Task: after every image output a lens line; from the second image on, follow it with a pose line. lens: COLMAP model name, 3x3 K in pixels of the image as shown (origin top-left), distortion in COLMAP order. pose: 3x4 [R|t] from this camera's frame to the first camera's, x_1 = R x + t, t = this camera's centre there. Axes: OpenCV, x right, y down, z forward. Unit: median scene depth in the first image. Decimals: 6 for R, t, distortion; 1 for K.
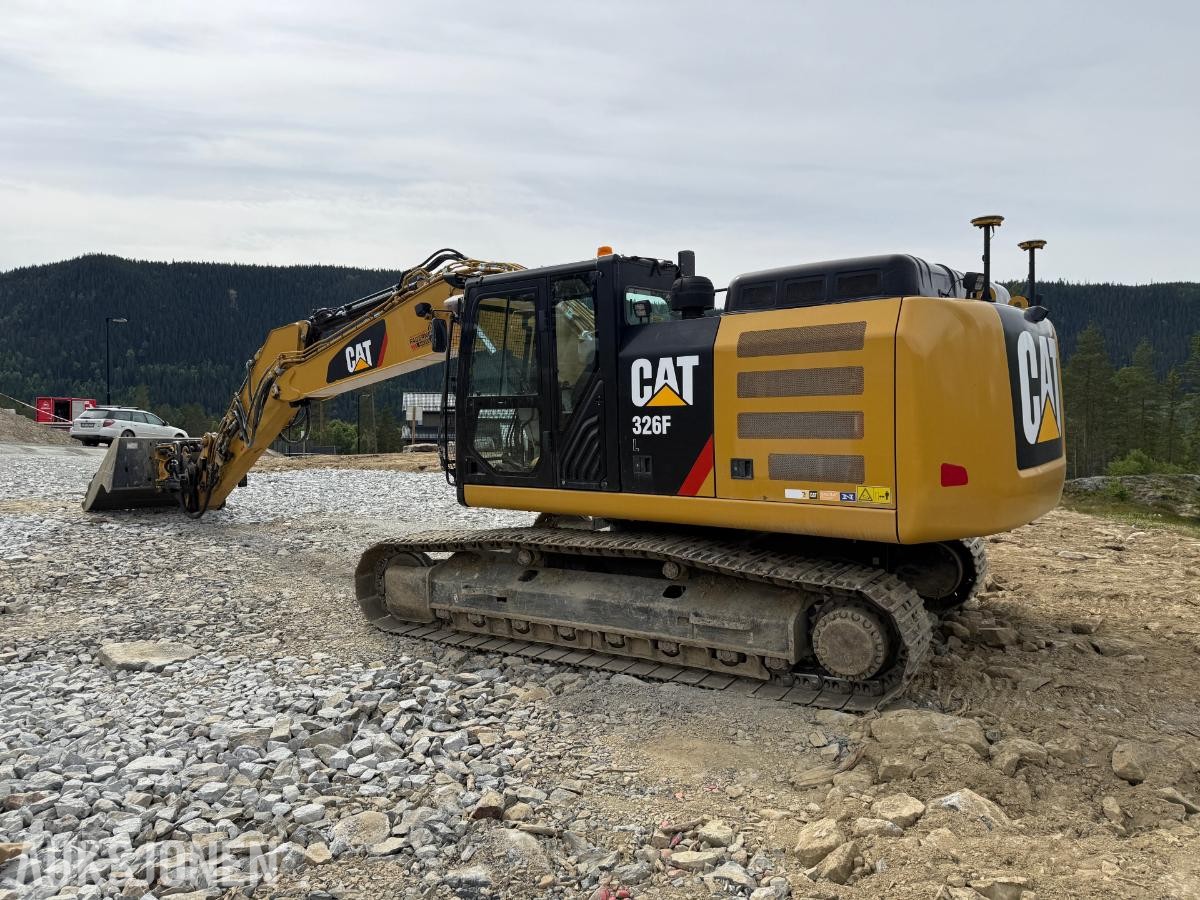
lens RADIAL K [[843.7, 0, 601.3], [0, 843.7, 440.4], [0, 0, 1]] dist [0.081042, -0.110798]
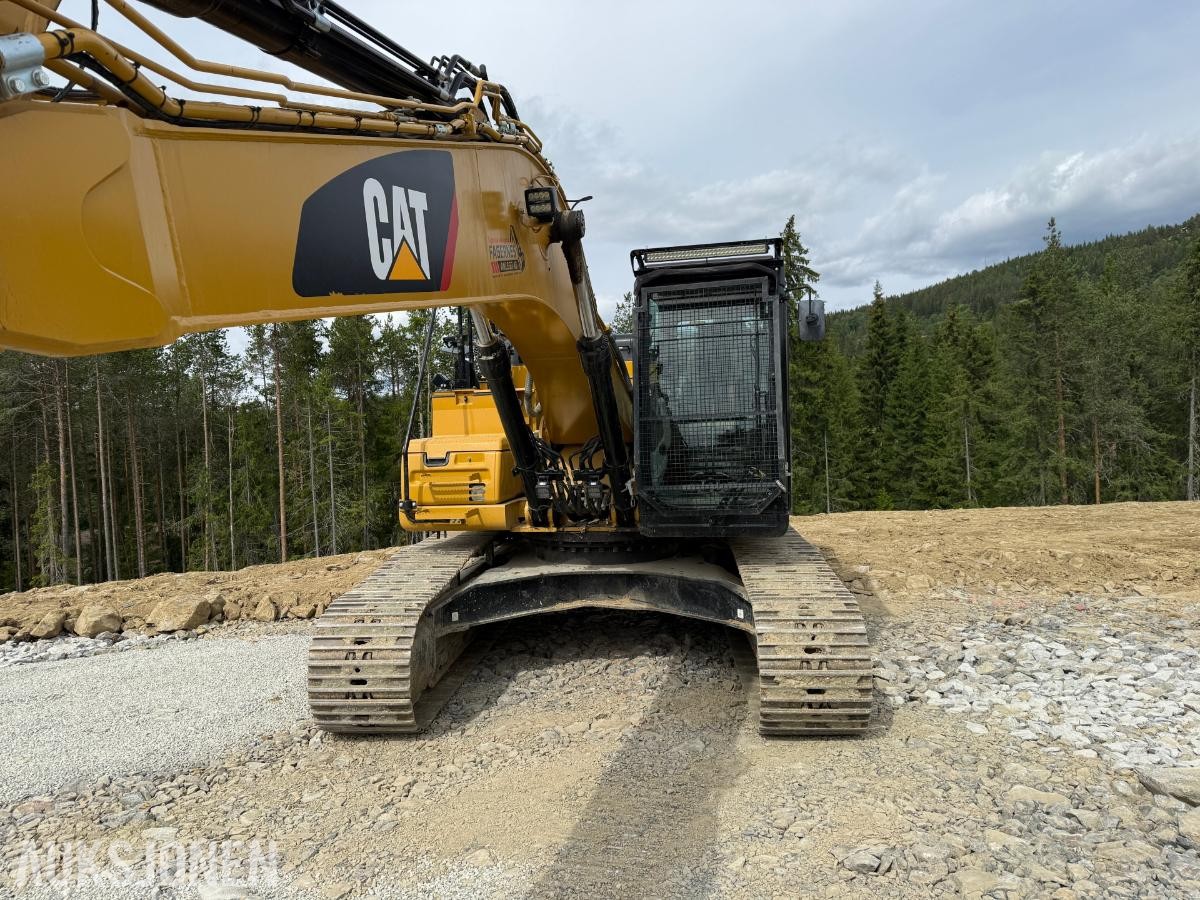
lens RADIAL K [[843.7, 0, 601.1], [0, 843.7, 452.1], [0, 0, 1]] dist [0.081042, -0.110798]
pose [[-0.461454, 0.008591, 0.887123, -0.970720], [0.086864, 0.995586, 0.035543, -0.053495], [-0.882901, 0.093461, -0.460163, 1.858241]]
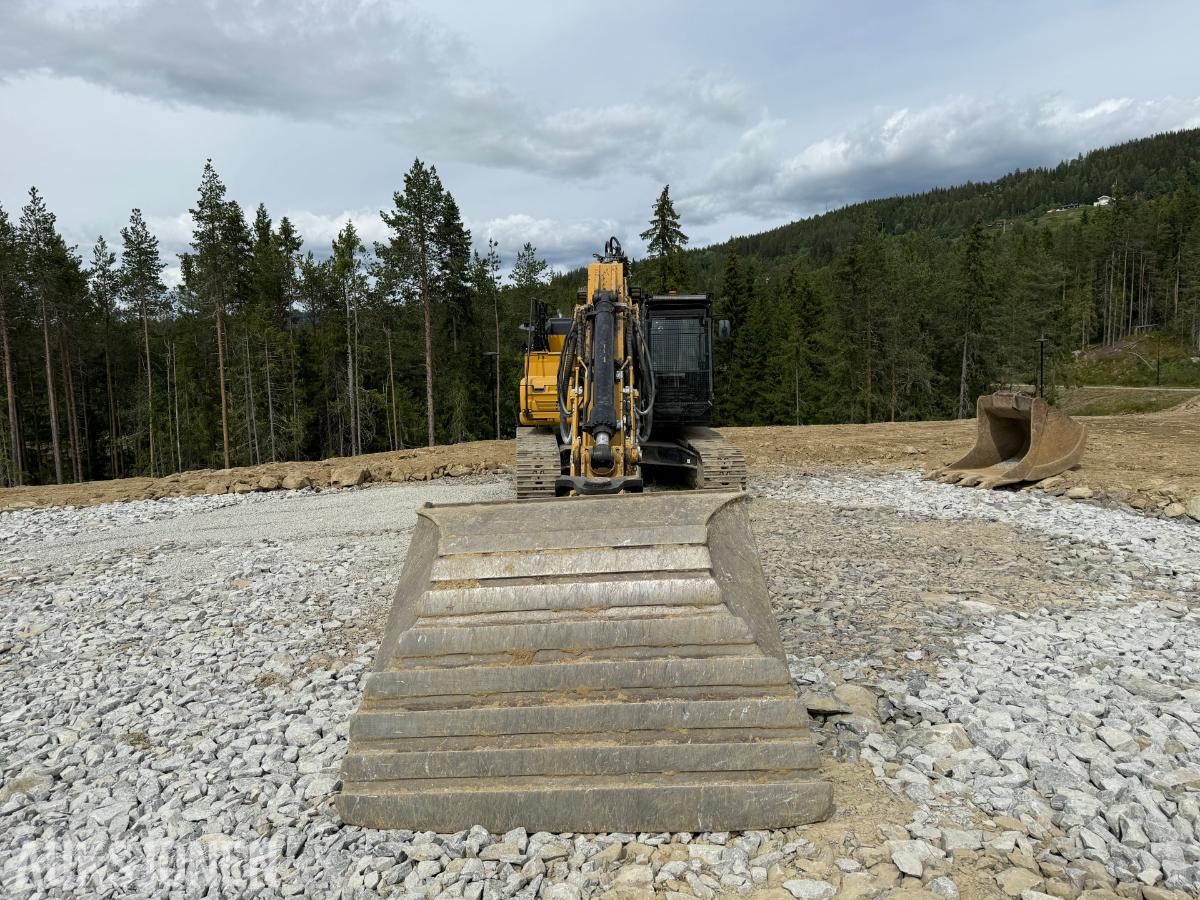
lens RADIAL K [[843.7, 0, 604.4], [0, 843.7, 453.2], [0, 0, 1]] dist [0.081042, -0.110798]
pose [[-0.612378, -0.066665, 0.787749, -1.751595], [0.061582, 0.989388, 0.131602, -0.136938], [-0.788163, 0.129101, -0.601774, 2.761129]]
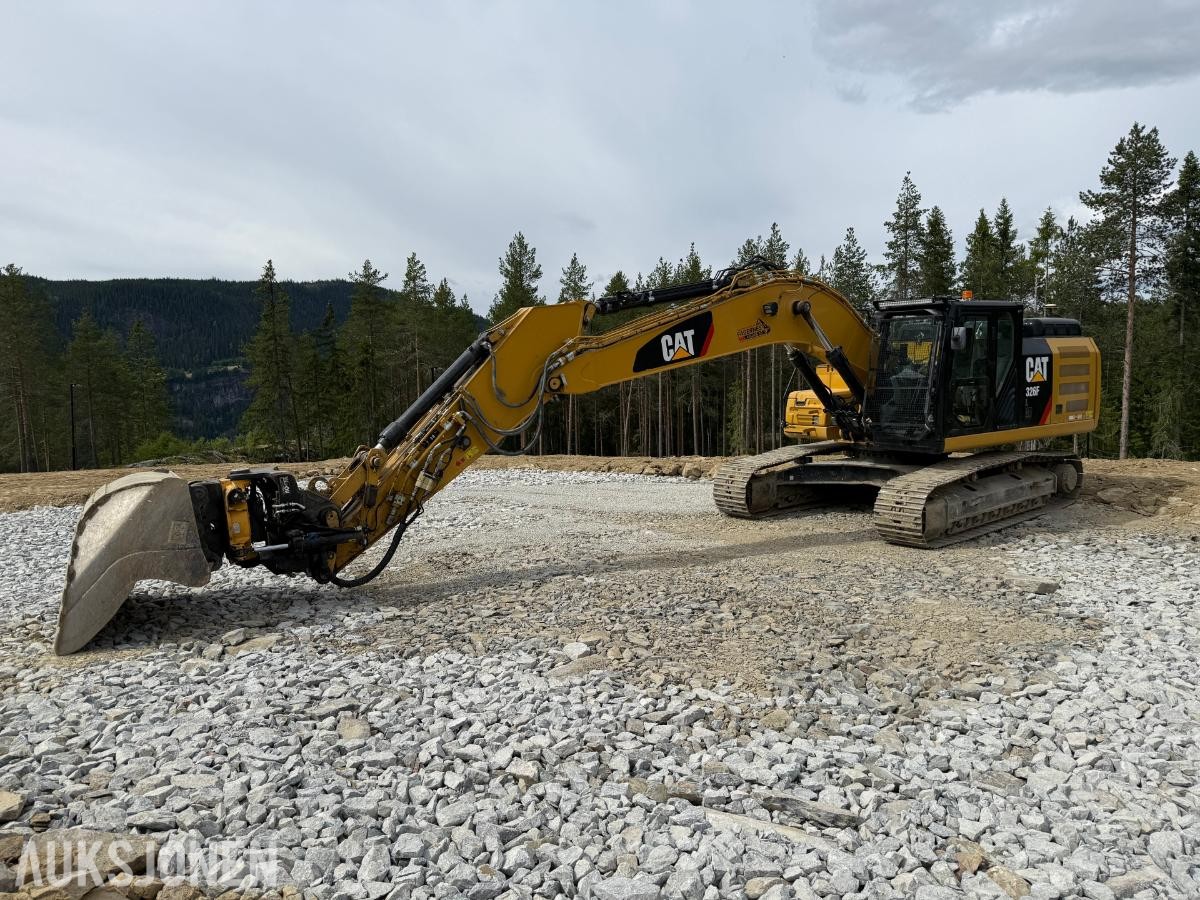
lens RADIAL K [[843.7, 0, 599.9], [0, 843.7, 456.9], [0, 0, 1]] dist [0.081042, -0.110798]
pose [[0.305508, -0.095688, 0.947369, -2.176908], [0.065981, 0.994674, 0.079188, -0.091910], [-0.949901, 0.038316, 0.310194, 1.355985]]
